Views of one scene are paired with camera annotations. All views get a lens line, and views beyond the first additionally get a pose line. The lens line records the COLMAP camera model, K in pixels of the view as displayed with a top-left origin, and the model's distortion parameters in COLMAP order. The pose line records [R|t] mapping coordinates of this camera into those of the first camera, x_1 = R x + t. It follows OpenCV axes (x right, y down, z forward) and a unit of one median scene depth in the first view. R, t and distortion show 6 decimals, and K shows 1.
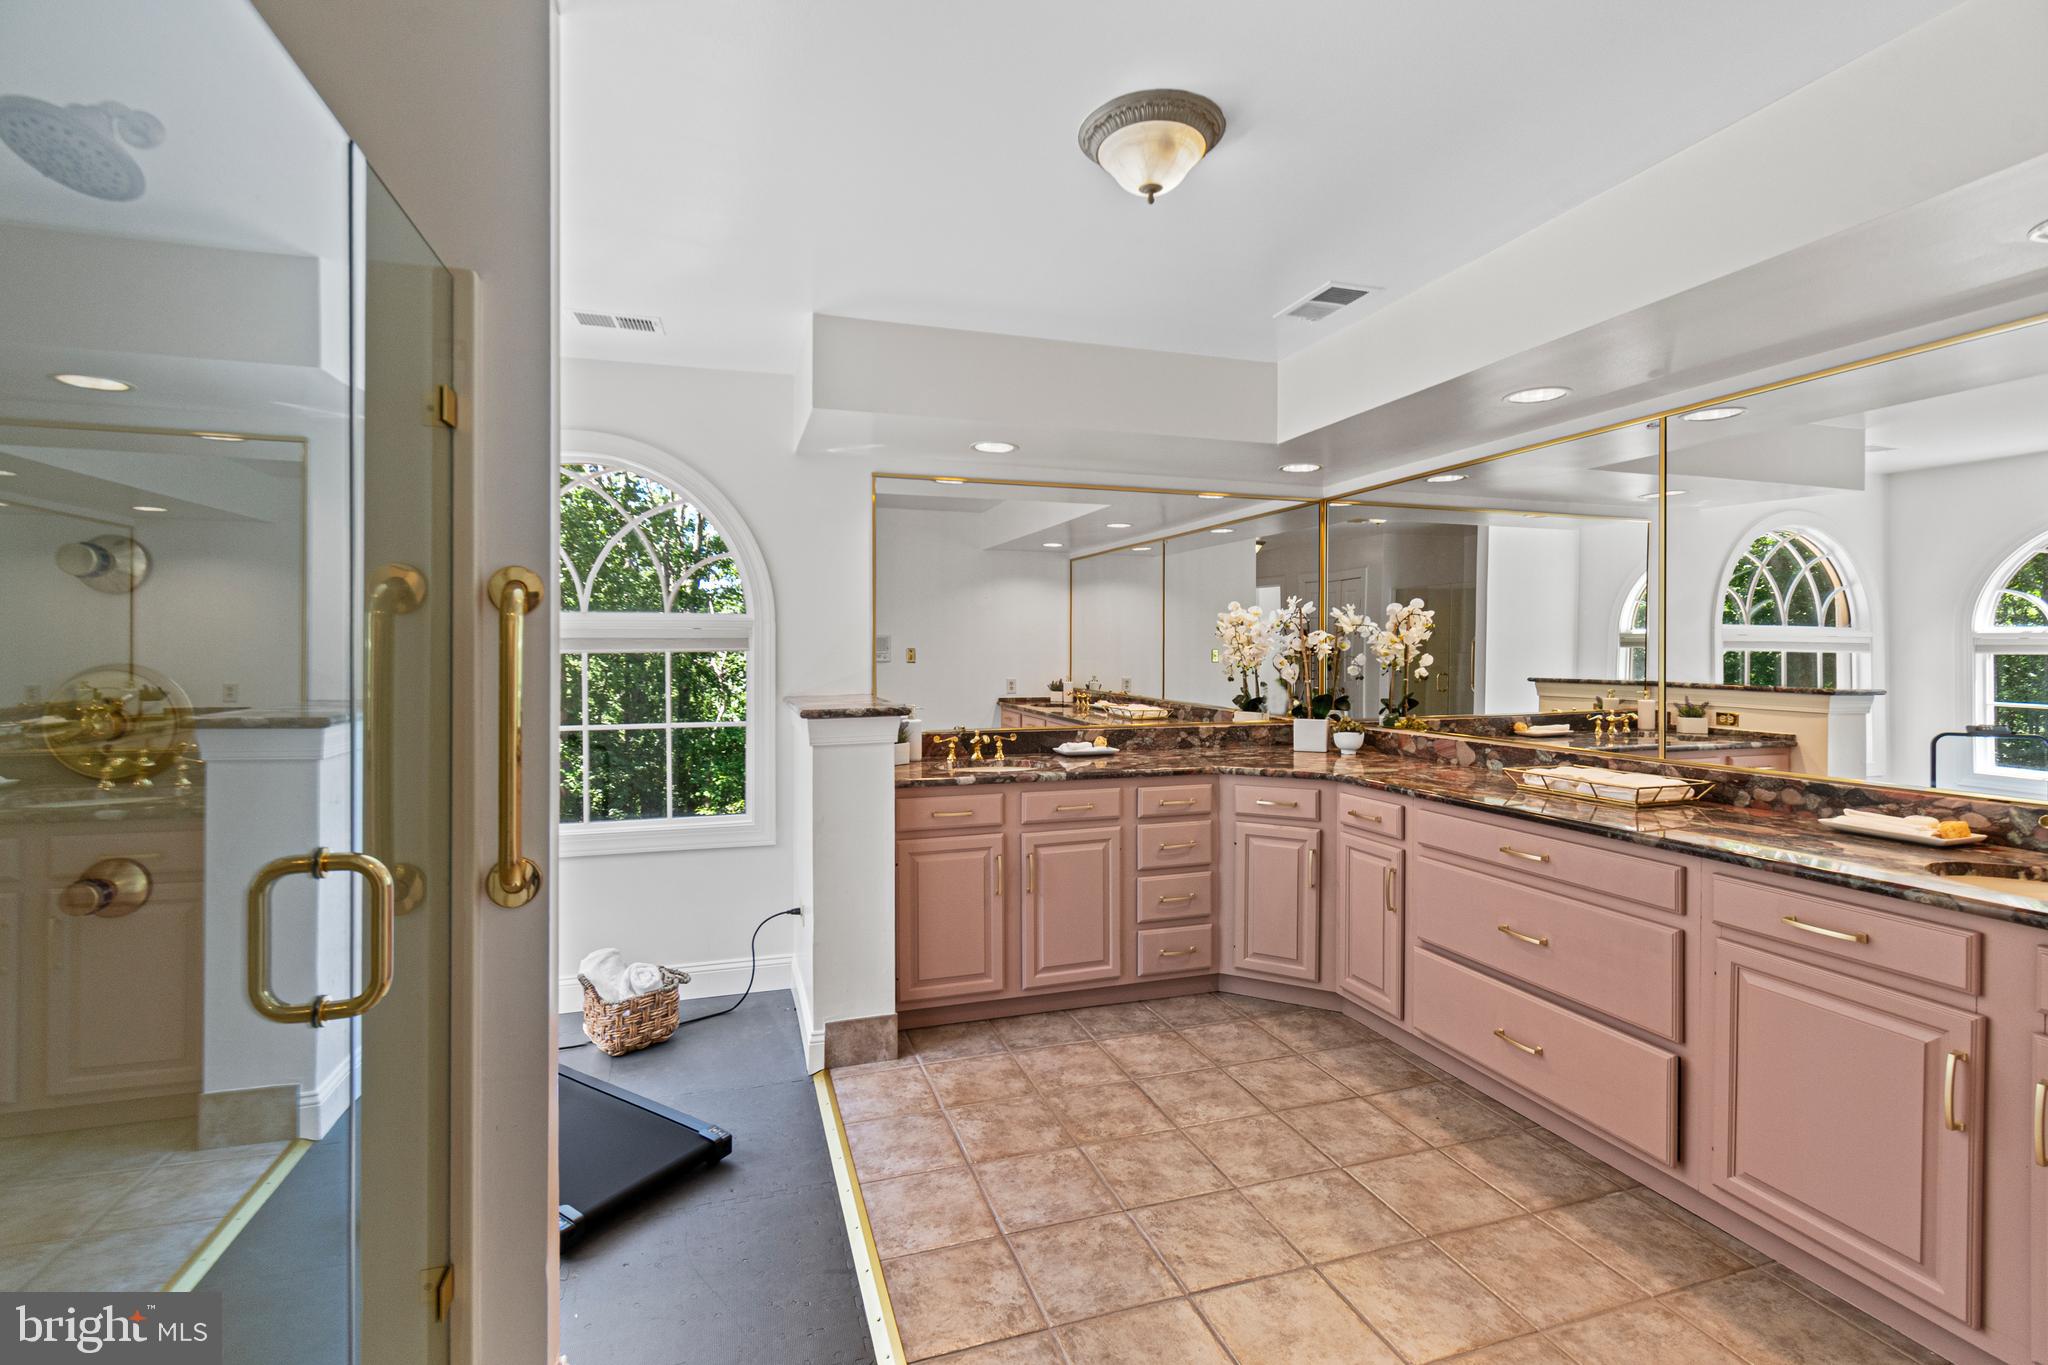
lens RADIAL K [[919.2, 0, 1011.6], [0, 919.2, 665.4], [0, 0, 1]] dist [0.003402, -0.000348]
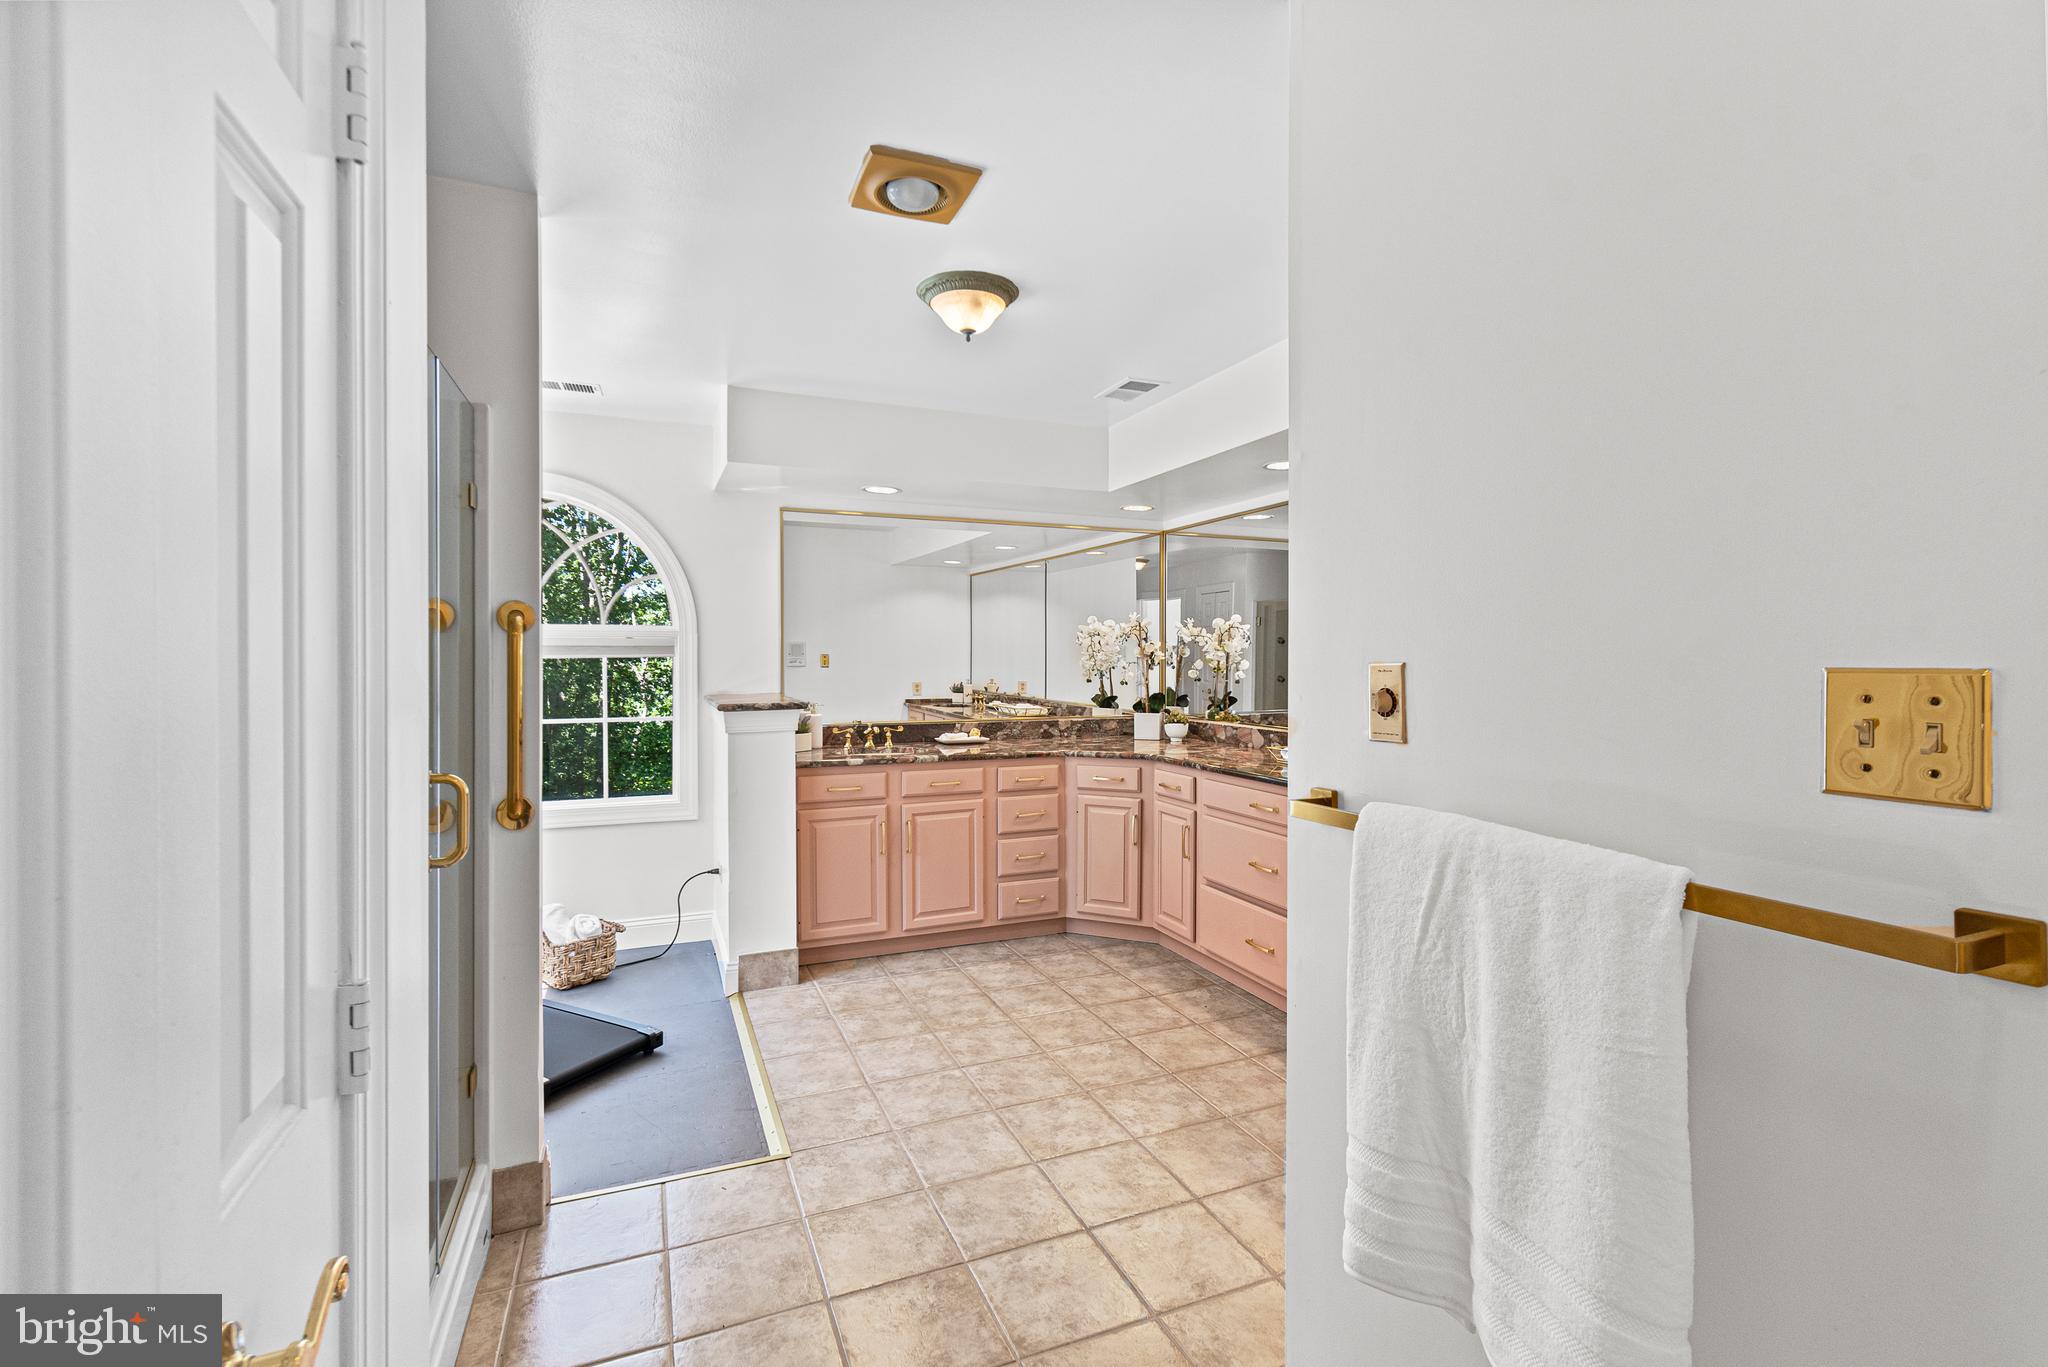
lens RADIAL K [[919.2, 0, 1024.2], [0, 919.2, 676.7], [0, 0, 1]] dist [0.001670, -0.000017]
pose [[0.996112, -0.000636, 0.088098, 0.067492], [0.000068, 0.999979, 0.006446, 0.002722], [-0.088100, -0.006415, 0.996091, -0.251700]]
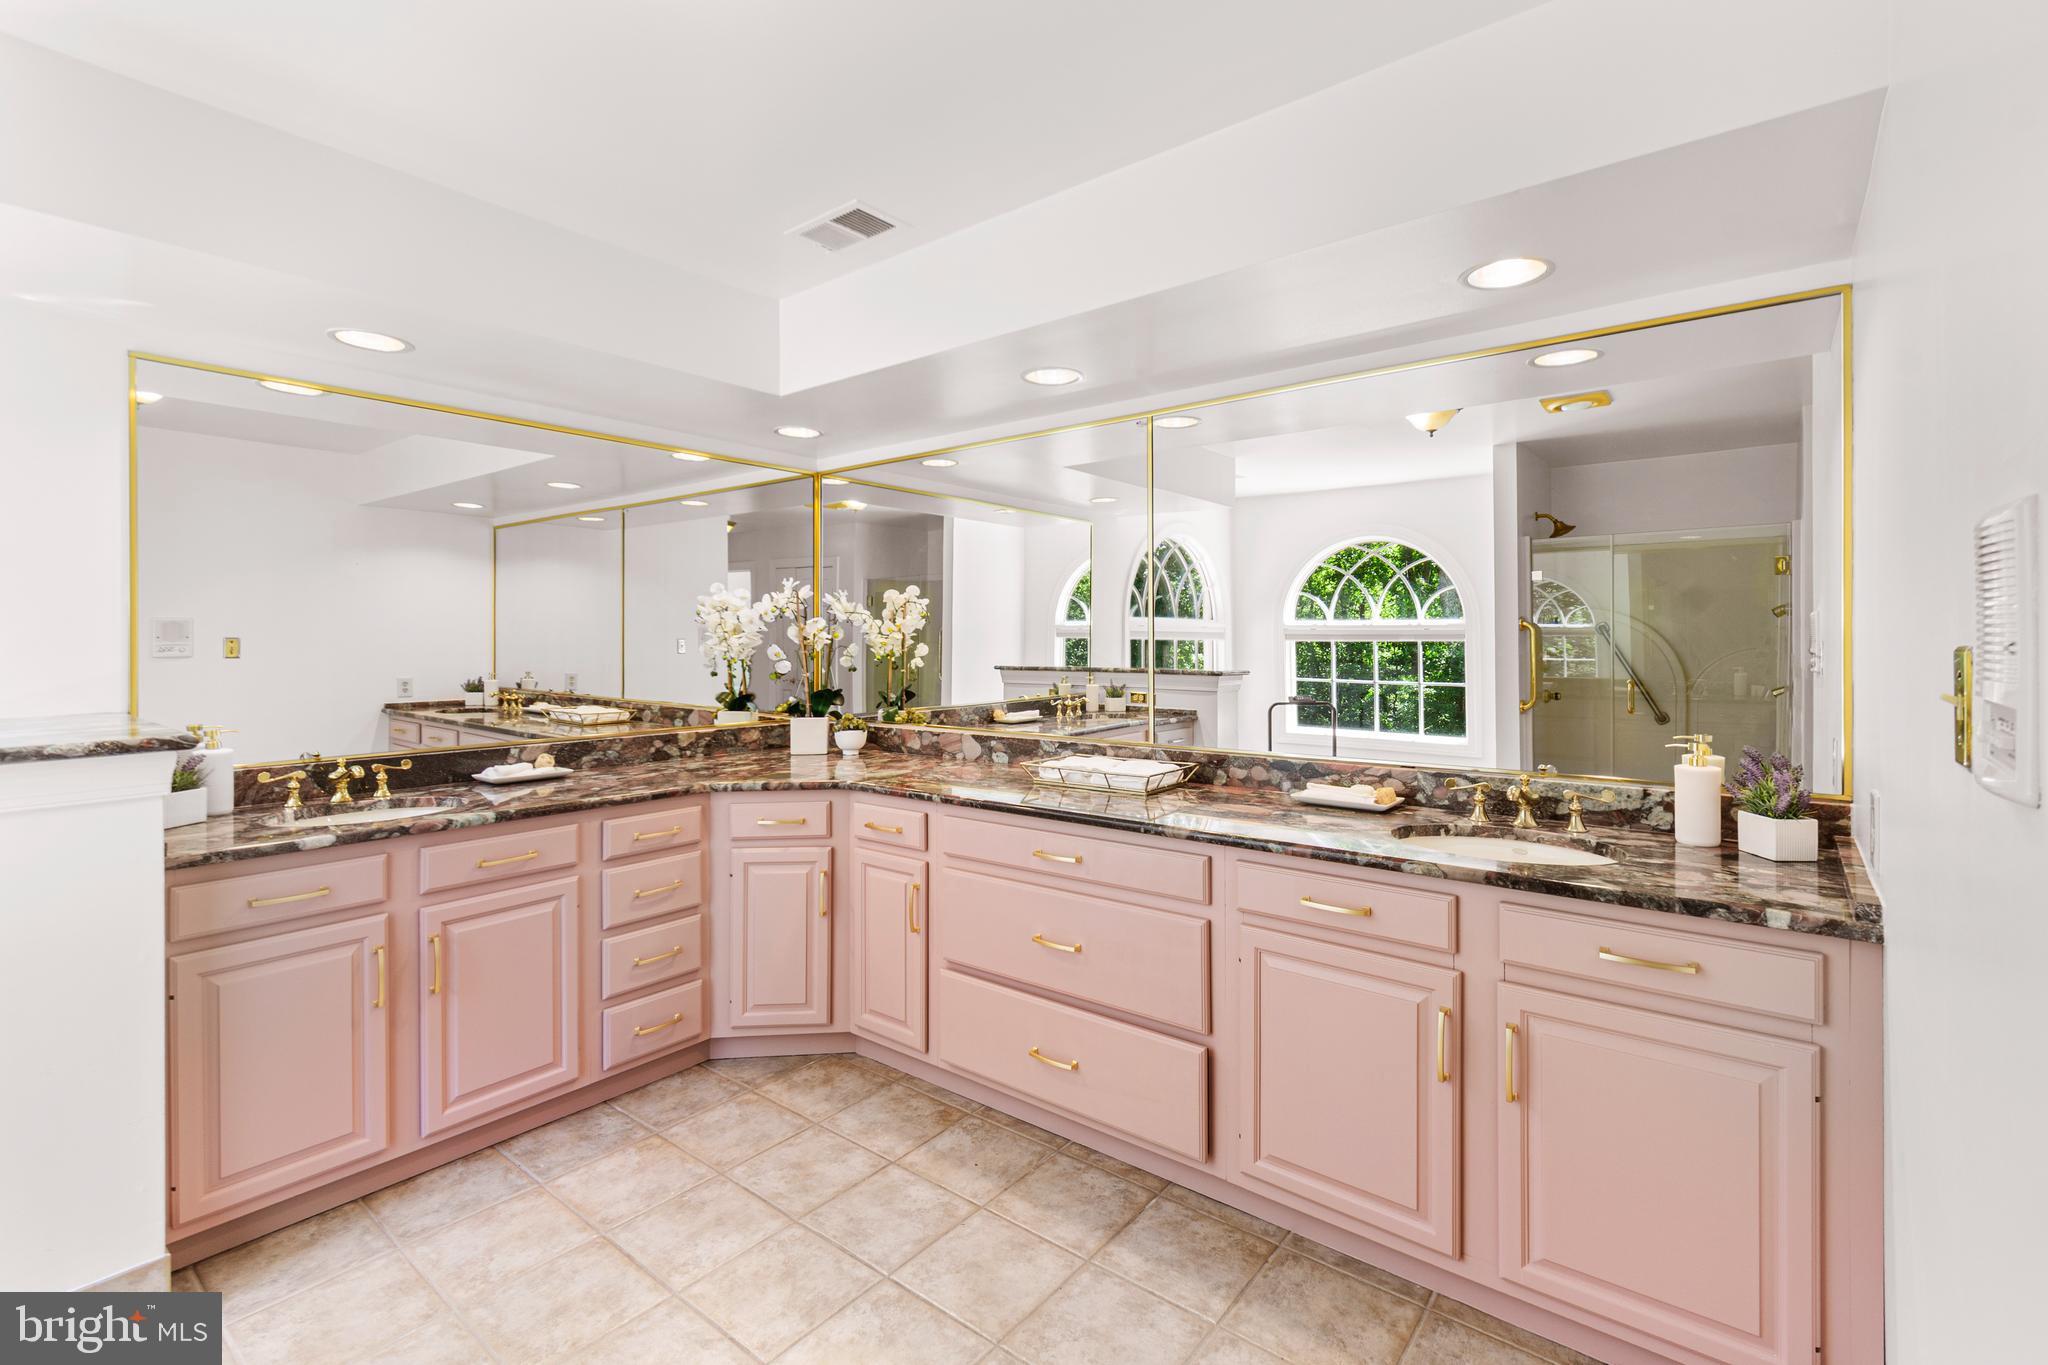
lens RADIAL K [[920.3, 0, 1014.7], [0, 920.3, 641.6], [0, 0, 1]] dist [0.002322, 0.000566]
pose [[0.835198, -0.002448, 0.549943, 0.004006], [0.010446, 0.999880, -0.011415, -0.003122], [-0.549850, 0.015278, 0.835124, 0.187173]]
